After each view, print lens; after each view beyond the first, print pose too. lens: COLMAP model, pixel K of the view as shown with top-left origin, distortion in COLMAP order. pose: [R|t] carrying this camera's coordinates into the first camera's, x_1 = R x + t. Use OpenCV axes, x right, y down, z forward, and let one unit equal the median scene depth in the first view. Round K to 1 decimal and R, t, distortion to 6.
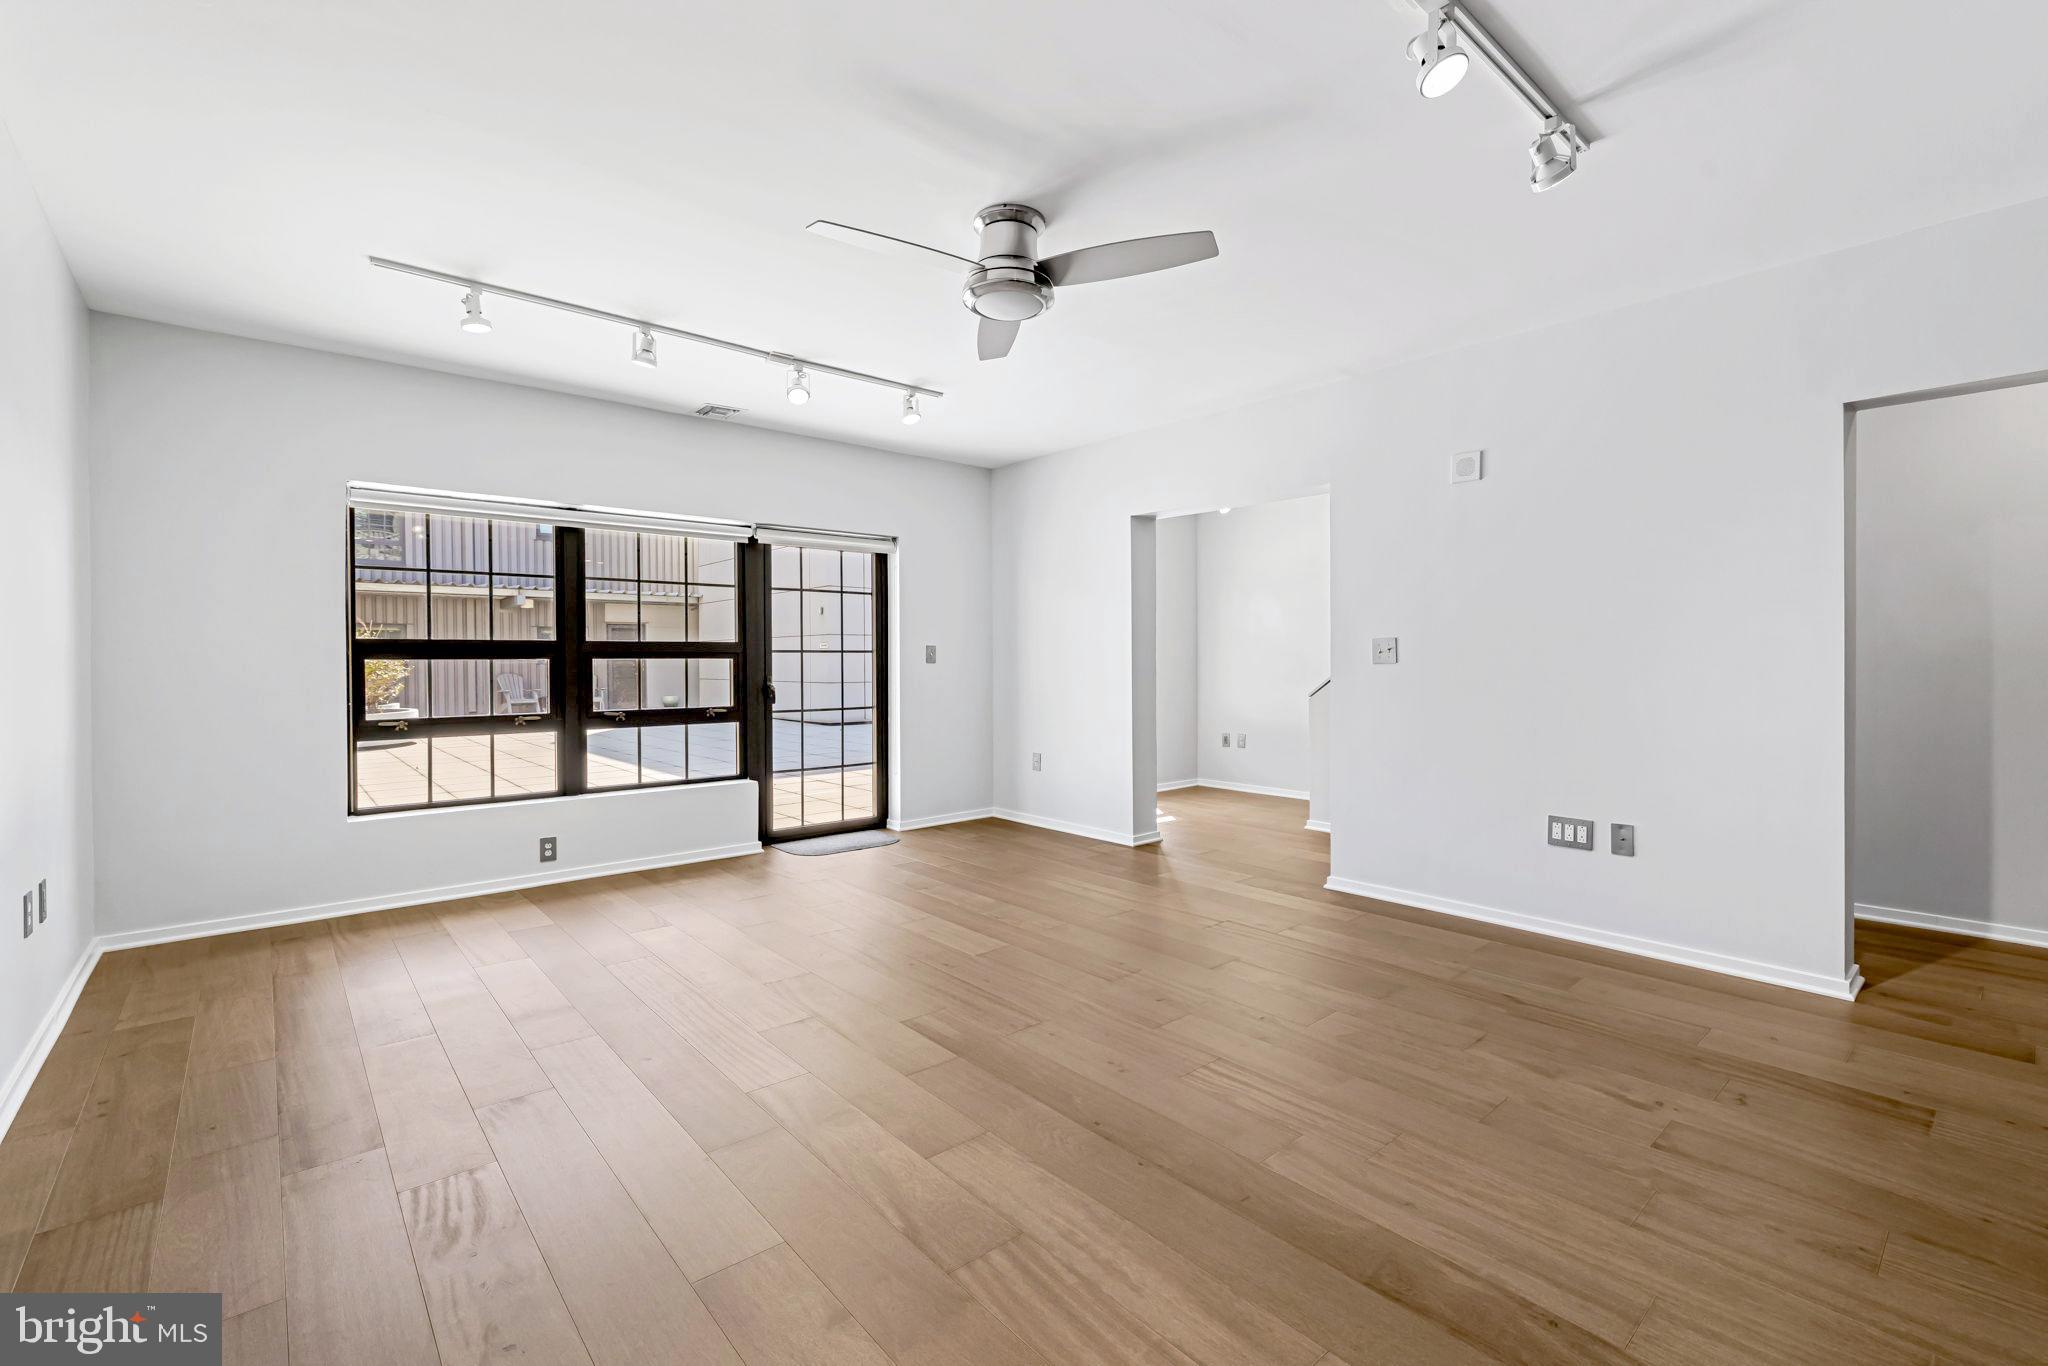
lens RADIAL K [[872.0, 0, 1007.9], [0, 872.0, 665.8], [0, 0, 1]] dist [-0.002558, 0.000218]
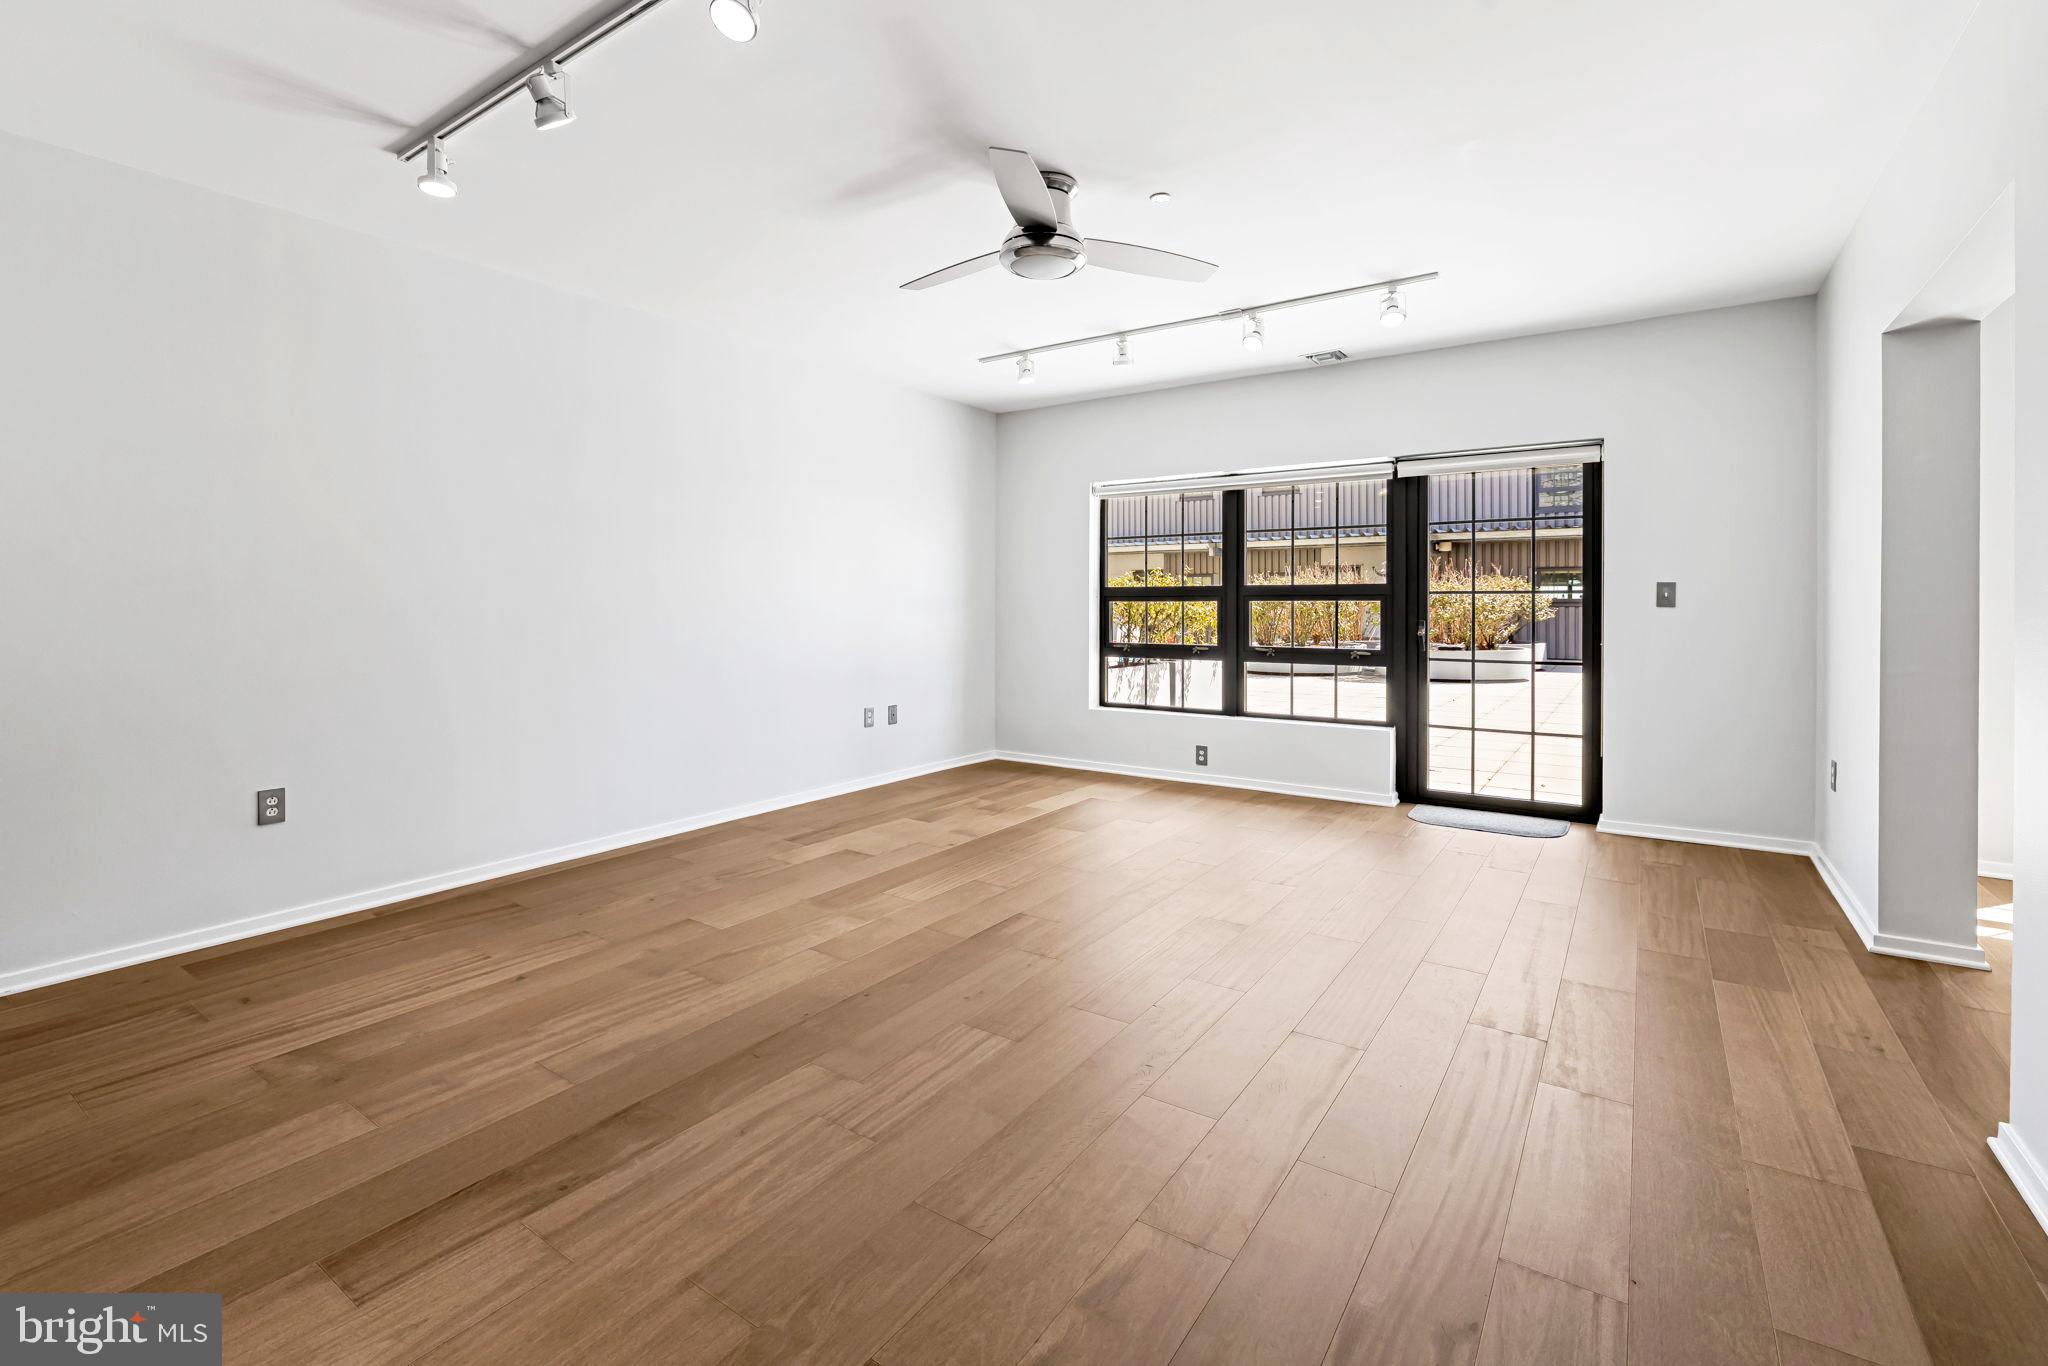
lens RADIAL K [[901.3, 0, 1027.8], [0, 901.3, 602.5], [0, 0, 1]] dist [-0.003202, -0.000791]
pose [[0.268582, 0.001983, -0.963255, 0.638077], [-0.007974, 0.999968, -0.000164, -0.003536], [0.963224, 0.007725, 0.268589, 0.420598]]
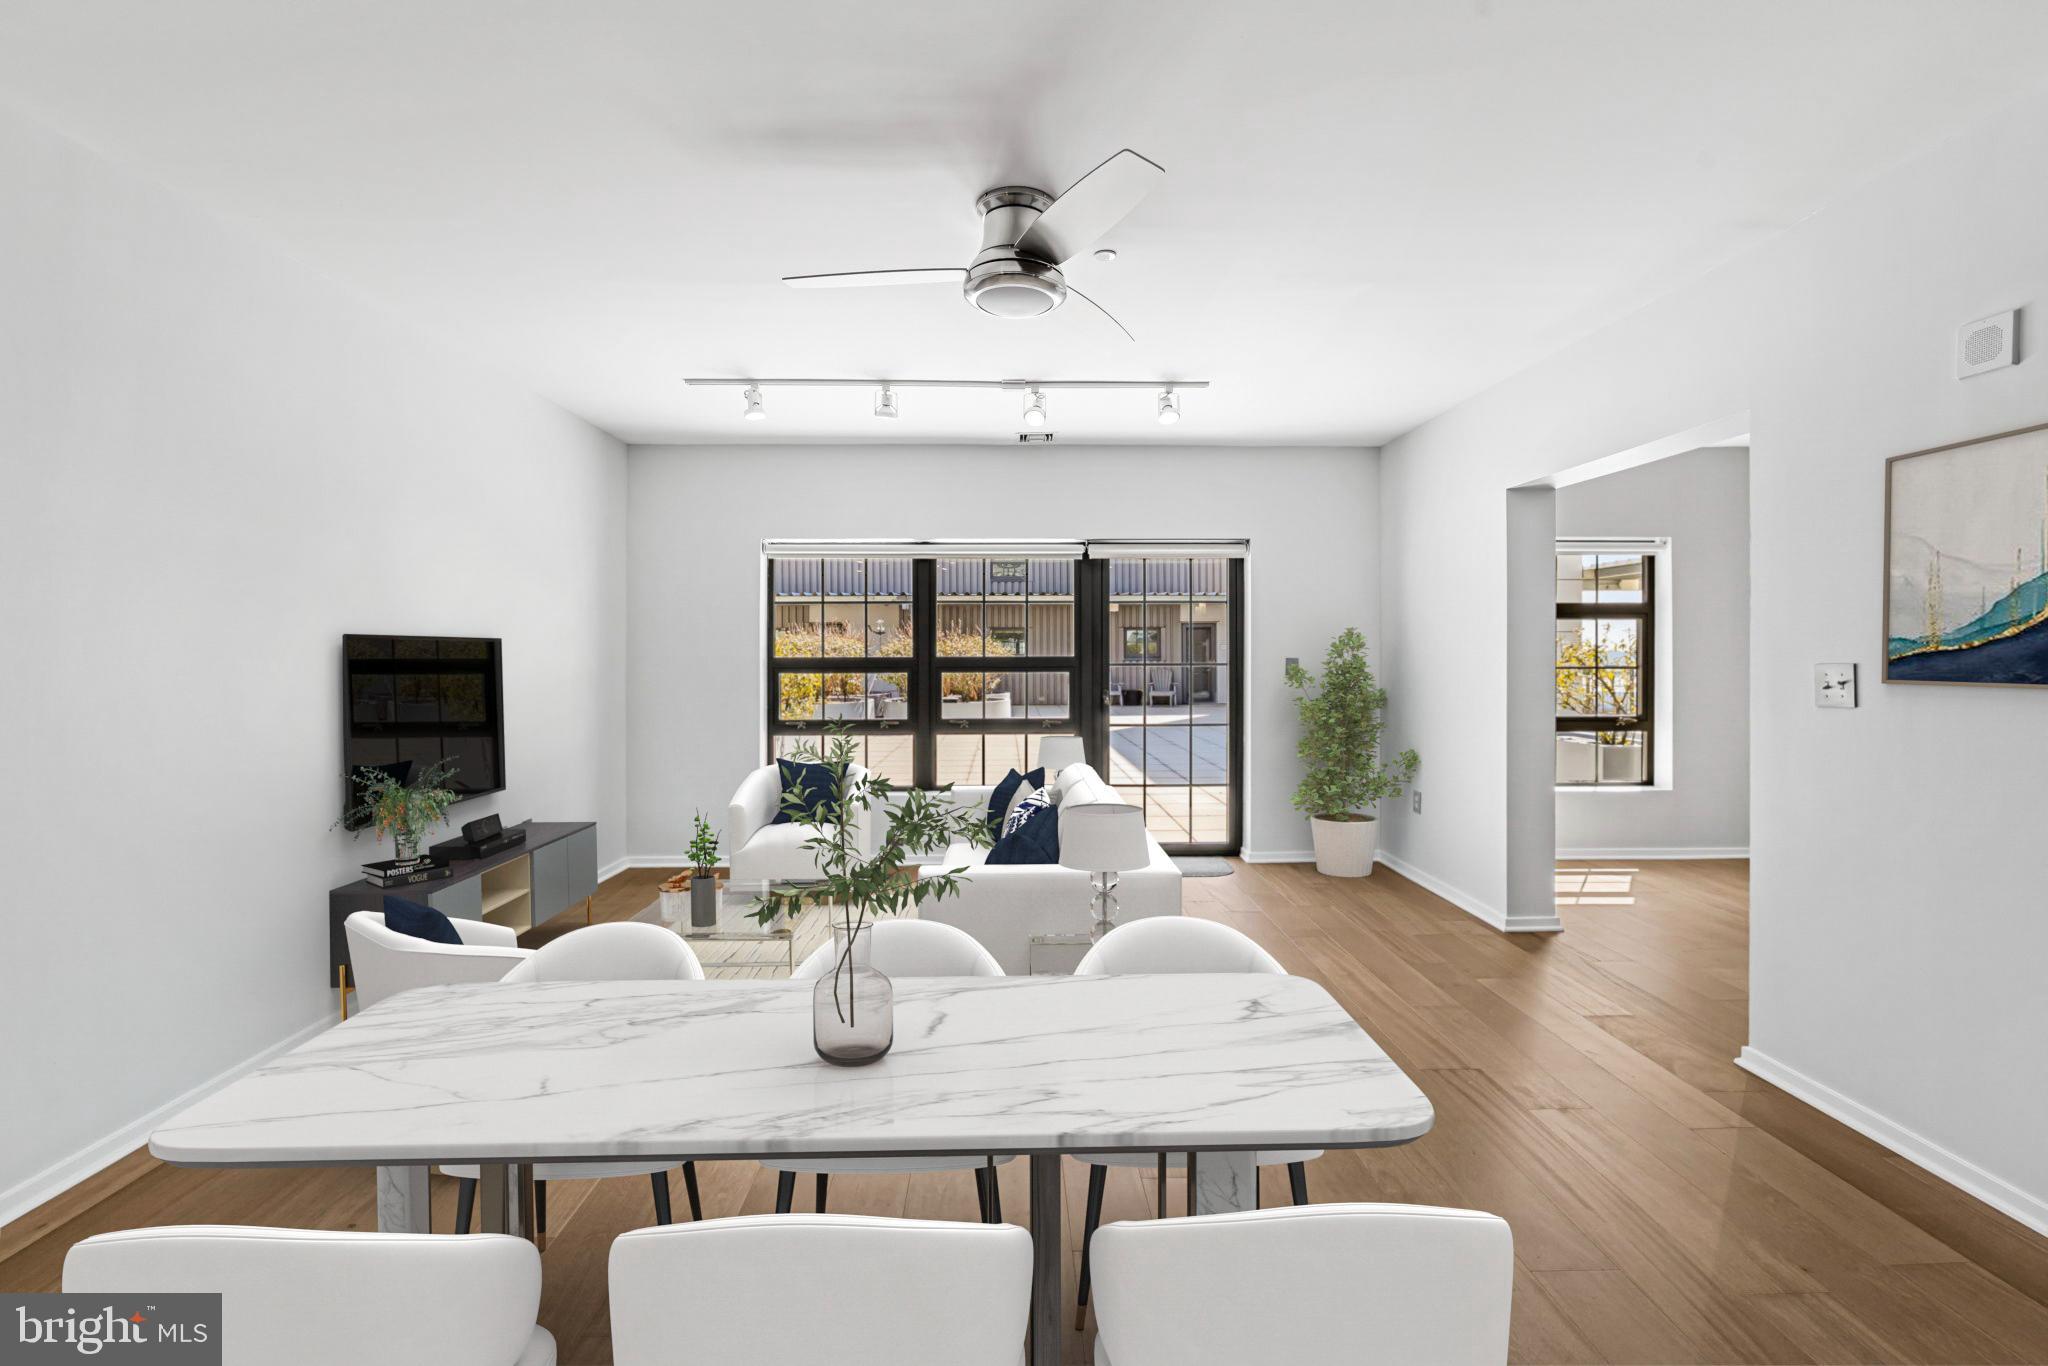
lens RADIAL K [[870.9, 0, 1028.0], [0, 870.9, 654.2], [0, 0, 1]] dist [-0.003609, -0.000265]
pose [[0.780199, 0.001928, -0.625529, 0.344791], [-0.004881, 0.999984, -0.003006, -0.031095], [0.625512, 0.005398, 0.780196, 0.194379]]
